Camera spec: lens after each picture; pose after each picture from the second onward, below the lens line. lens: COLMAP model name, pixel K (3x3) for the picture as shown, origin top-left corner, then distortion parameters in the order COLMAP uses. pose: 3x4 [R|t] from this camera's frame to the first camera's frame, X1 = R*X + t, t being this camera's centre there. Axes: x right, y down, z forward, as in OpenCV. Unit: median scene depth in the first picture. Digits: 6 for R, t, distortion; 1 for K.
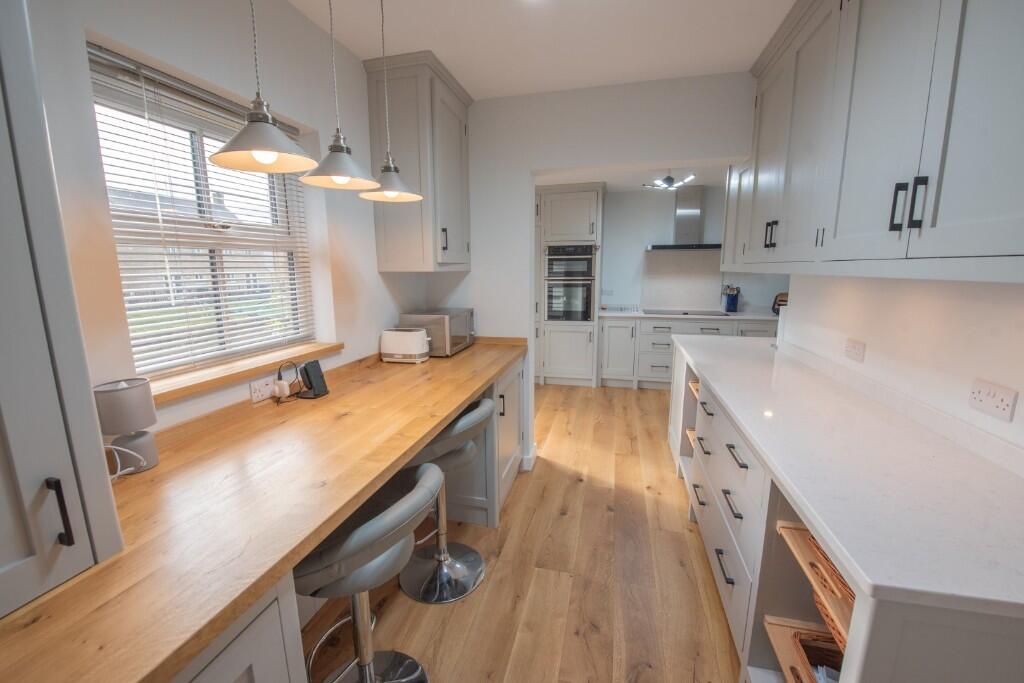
lens RADIAL K [[418.3, 0, 508.8], [0, 418.3, 343.5], [0, 0, 1]] dist [-0.018398, -0.000178]
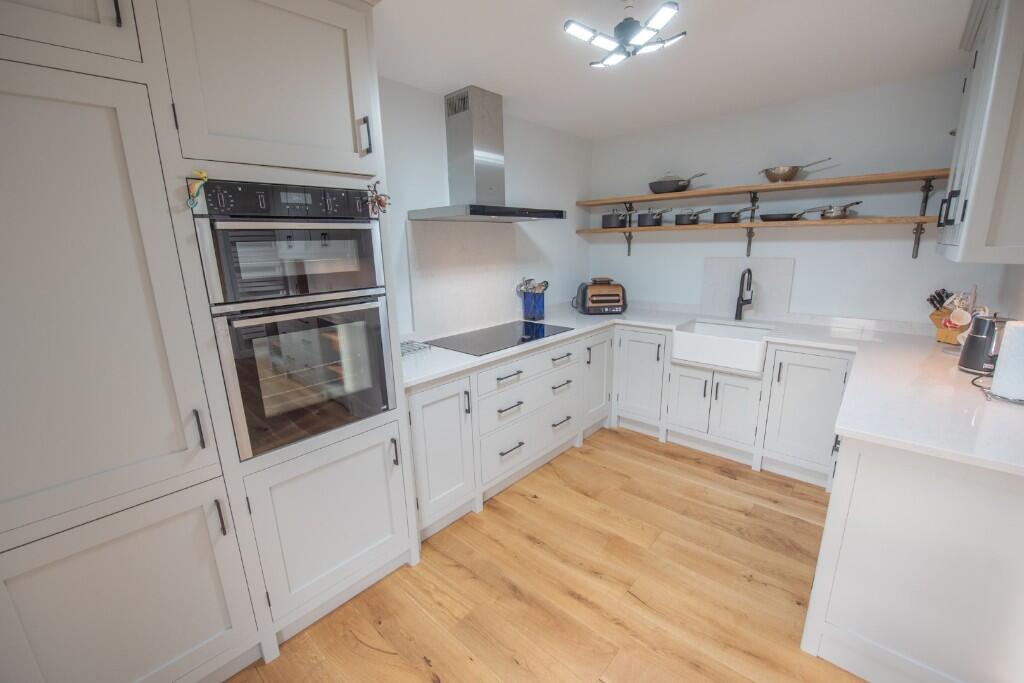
lens RADIAL K [[406.7, 0, 512.0], [0, 406.7, 341.5], [0, 0, 1]] dist [-0.020928, -0.000459]
pose [[0.463566, -0.211135, 0.860539, -0.041727], [0.177174, 0.973669, 0.143450, -0.147420], [-0.868168, 0.085967, 0.488768, 0.761348]]
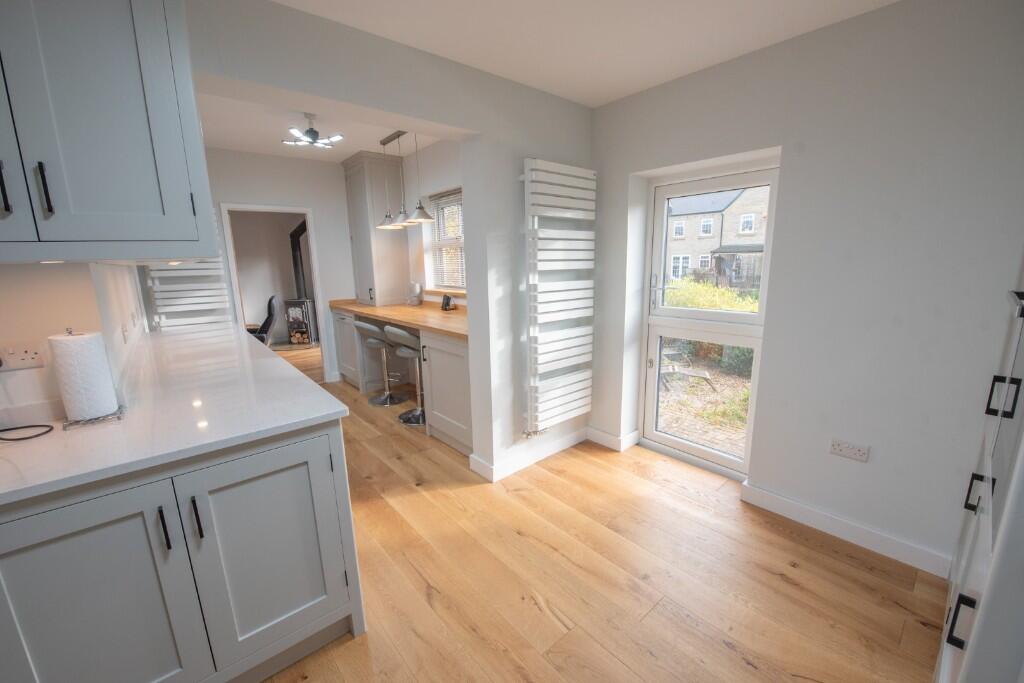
lens RADIAL K [[406.7, 0, 512.0], [0, 406.7, 341.5], [0, 0, 1]] dist [-0.020928, -0.000459]
pose [[-0.576096, 0.181860, -0.796894, 0.427687], [-0.118594, 0.946021, 0.301627, -0.159694], [0.808733, 0.268273, -0.523431, 0.936150]]
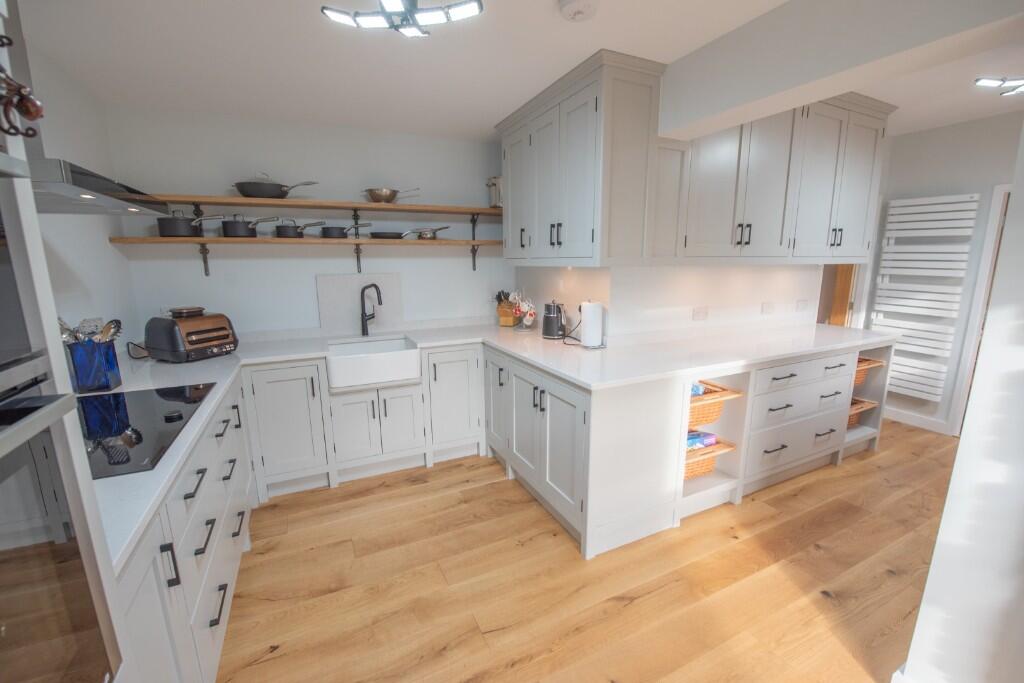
lens RADIAL K [[418.3, 0, 508.8], [0, 418.3, 343.5], [0, 0, 1]] dist [-0.018398, -0.000178]
pose [[-0.638184, -0.142705, 0.756543, 0.036673], [0.146350, 0.942266, 0.301191, -0.179674], [-0.755846, 0.302935, -0.580454, 0.977974]]
